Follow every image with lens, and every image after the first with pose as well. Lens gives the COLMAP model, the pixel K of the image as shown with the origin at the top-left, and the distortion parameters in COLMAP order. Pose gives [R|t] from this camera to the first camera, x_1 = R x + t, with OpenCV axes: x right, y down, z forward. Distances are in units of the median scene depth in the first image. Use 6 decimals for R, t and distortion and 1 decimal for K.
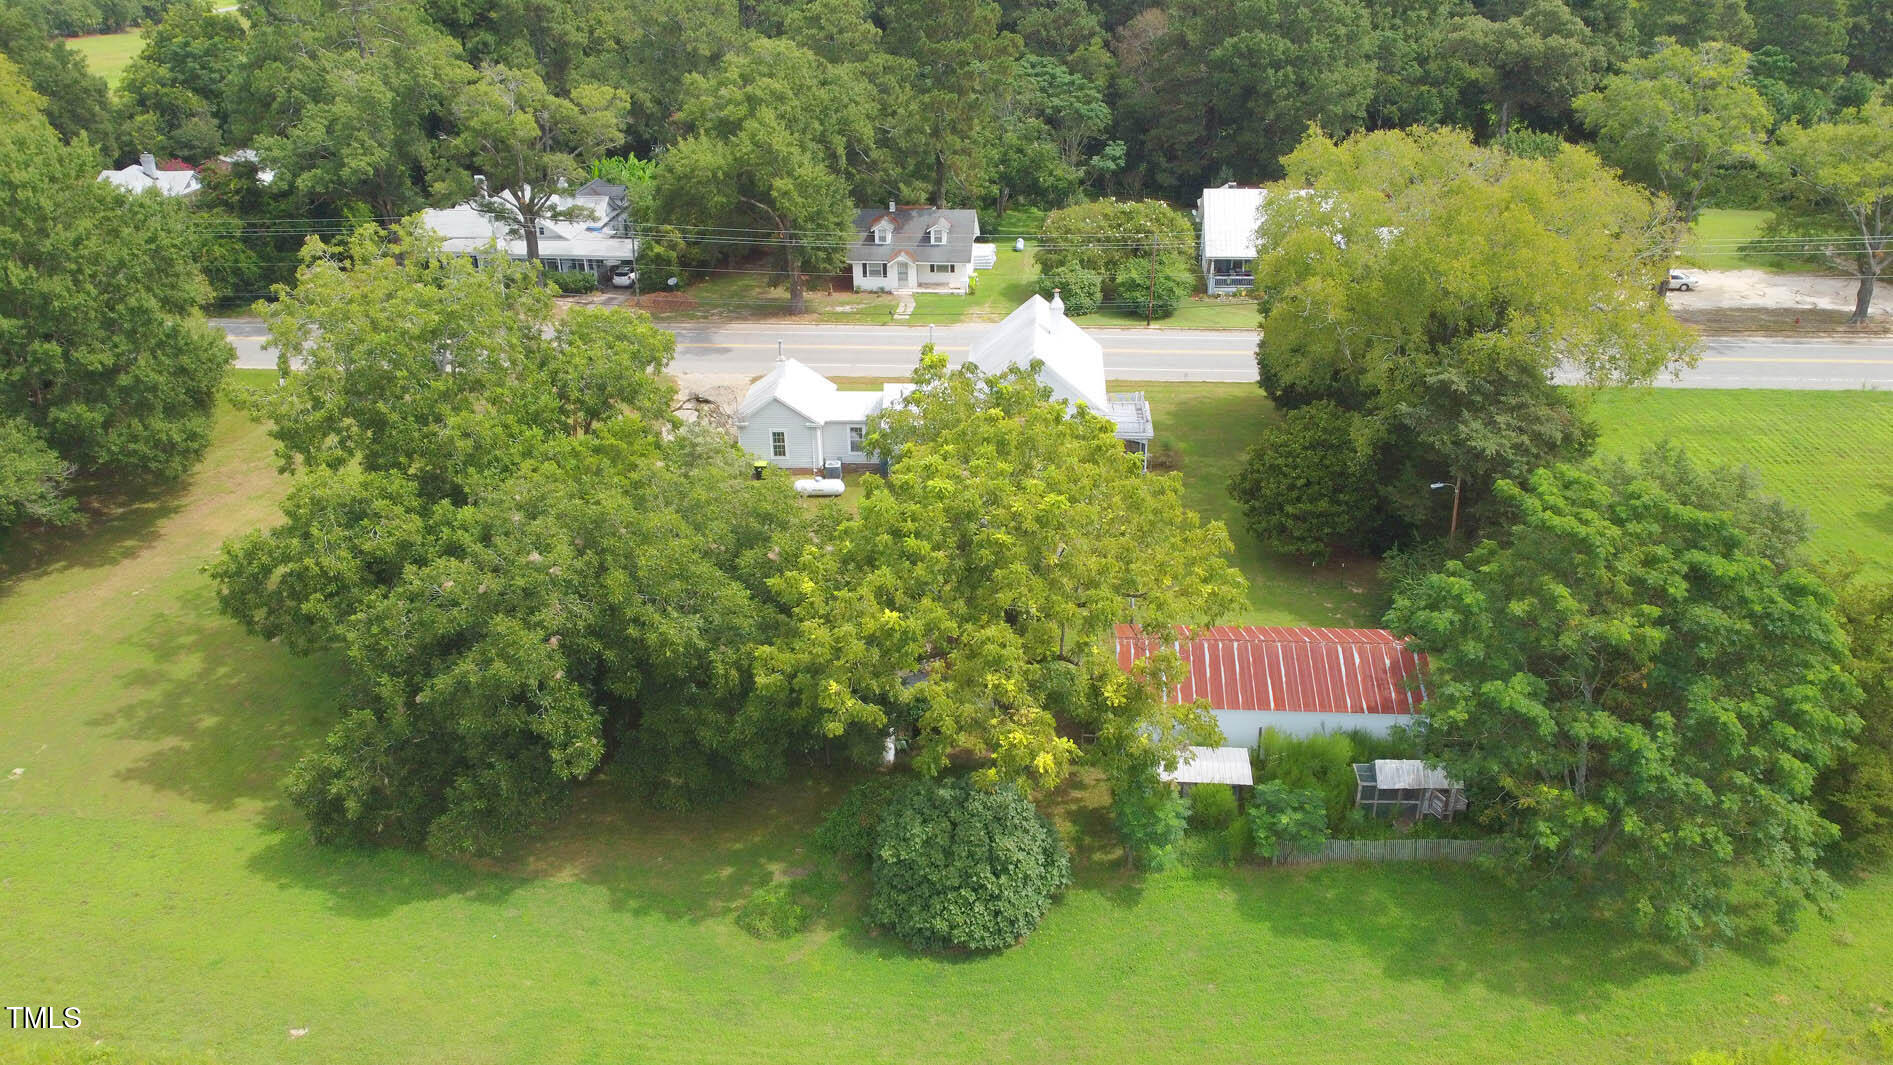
lens RADIAL K [[1429.2, 0, 946.5], [0, 1429.2, 532.5], [0, 0, 1]] dist [0.004692, -0.005396]
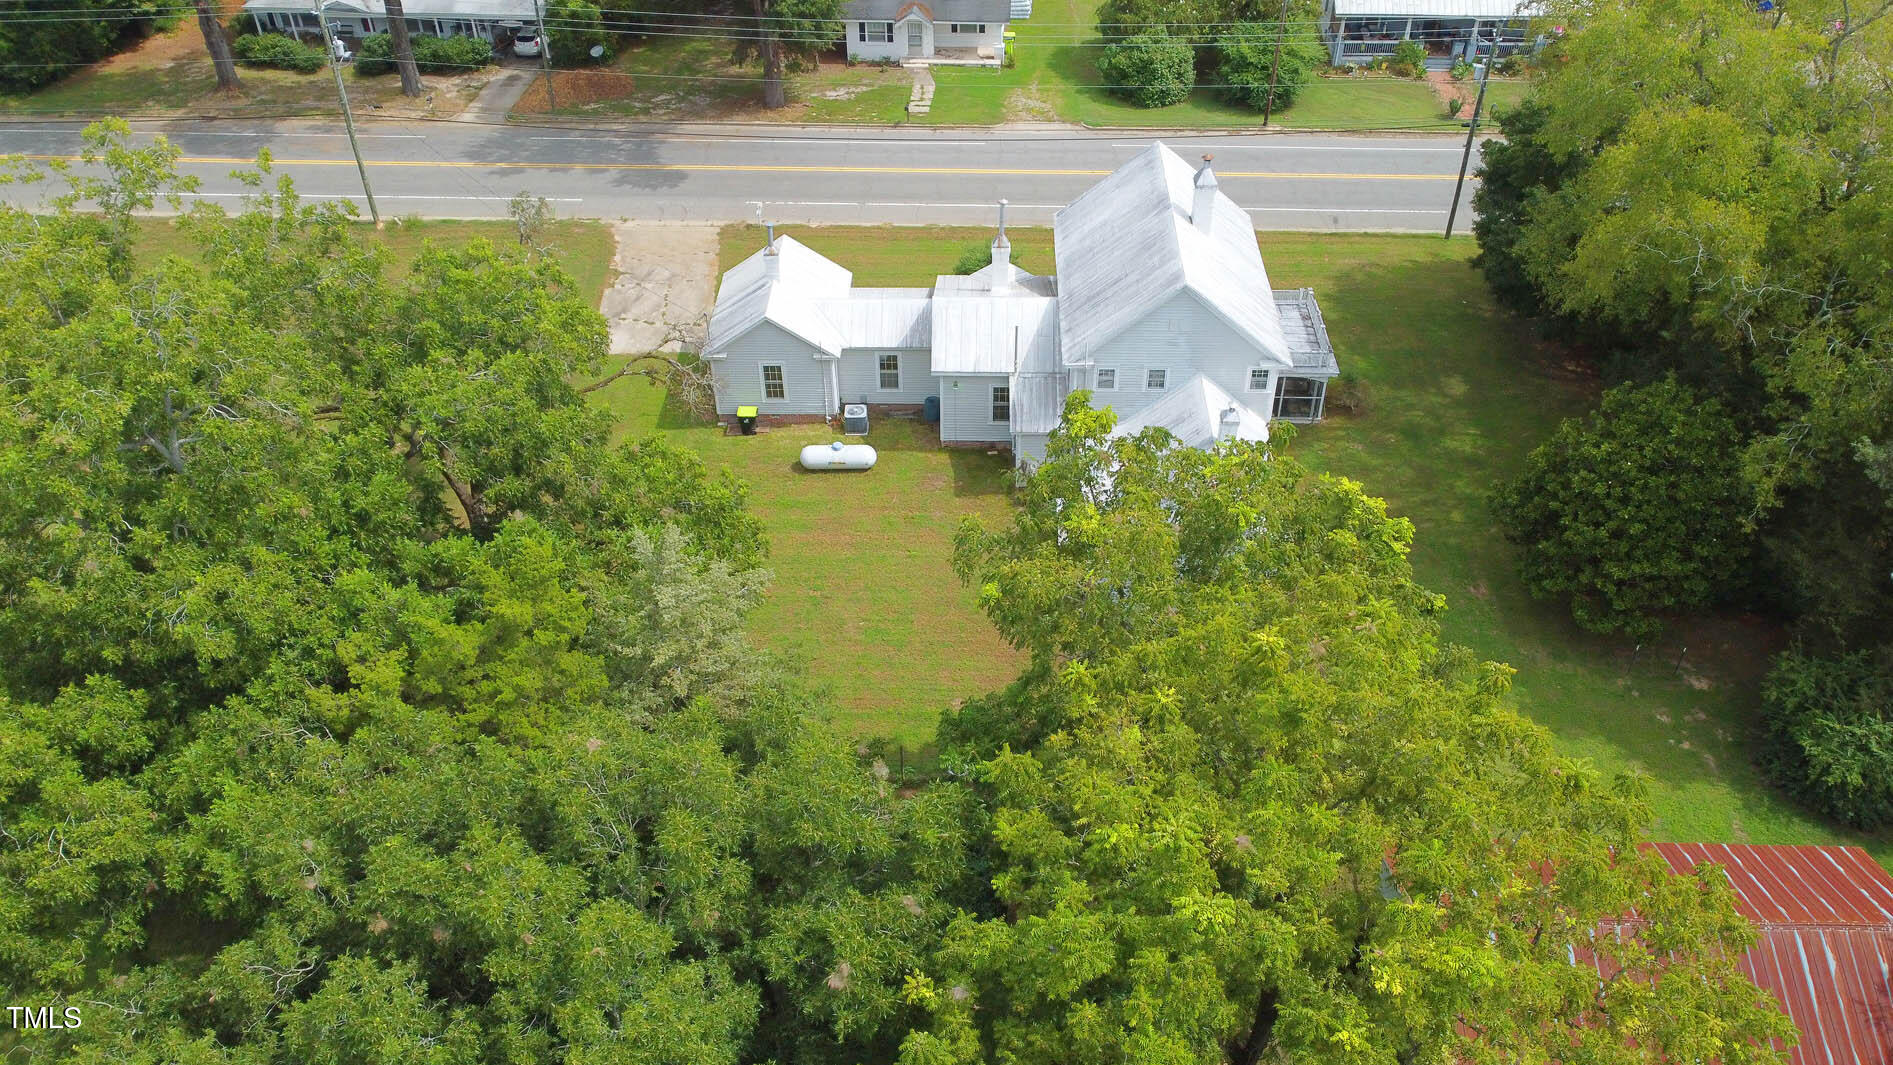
lens RADIAL K [[1429.2, 0, 946.5], [0, 1429.2, 532.5], [0, 0, 1]] dist [0.004692, -0.005396]
pose [[0.999403, -0.018069, 0.029446, -0.057479], [0.010746, 0.972630, 0.232109, -0.148210], [-0.032834, -0.231654, 0.972244, 0.331510]]
